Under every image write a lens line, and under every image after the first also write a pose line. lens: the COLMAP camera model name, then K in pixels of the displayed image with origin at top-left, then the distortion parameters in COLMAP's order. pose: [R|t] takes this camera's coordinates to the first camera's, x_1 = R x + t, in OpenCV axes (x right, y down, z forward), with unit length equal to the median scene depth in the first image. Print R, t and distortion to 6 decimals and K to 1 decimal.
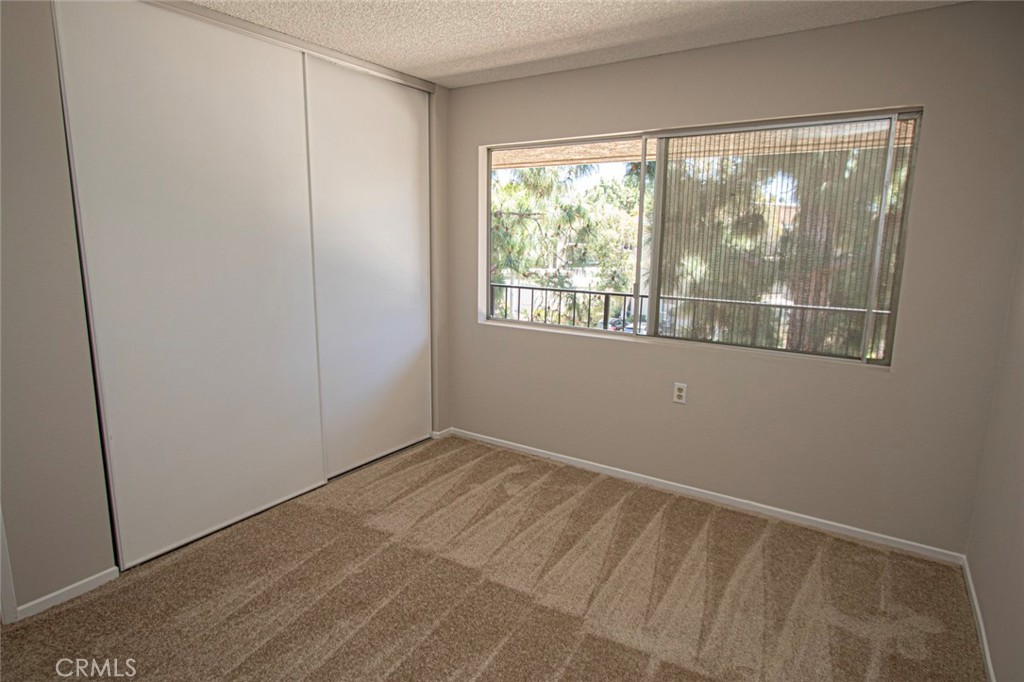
lens RADIAL K [[581.0, 0, 511.5], [0, 581.0, 348.5], [0, 0, 1]] dist [-0.001836, -0.000178]
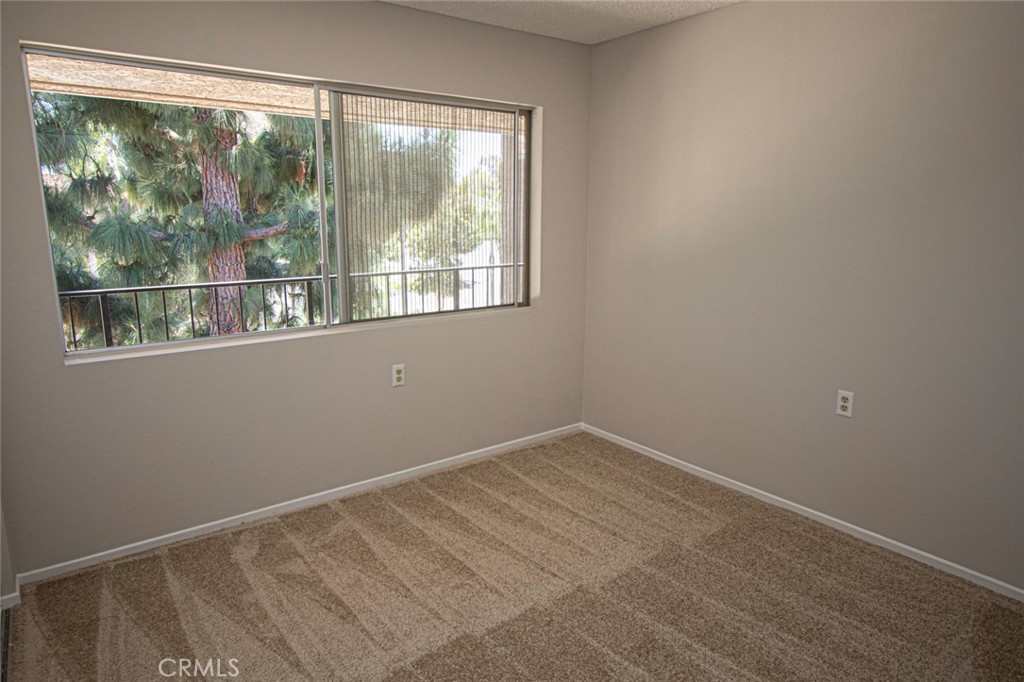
lens RADIAL K [[668.0, 0, 511.3], [0, 668.0, 336.8], [0, 0, 1]] dist [0.008490, 0.002064]
pose [[0.284220, -0.191418, 0.939456, -0.664930], [0.172128, 0.974134, 0.146409, -0.110528], [-0.943181, 0.120095, 0.309817, 0.492278]]
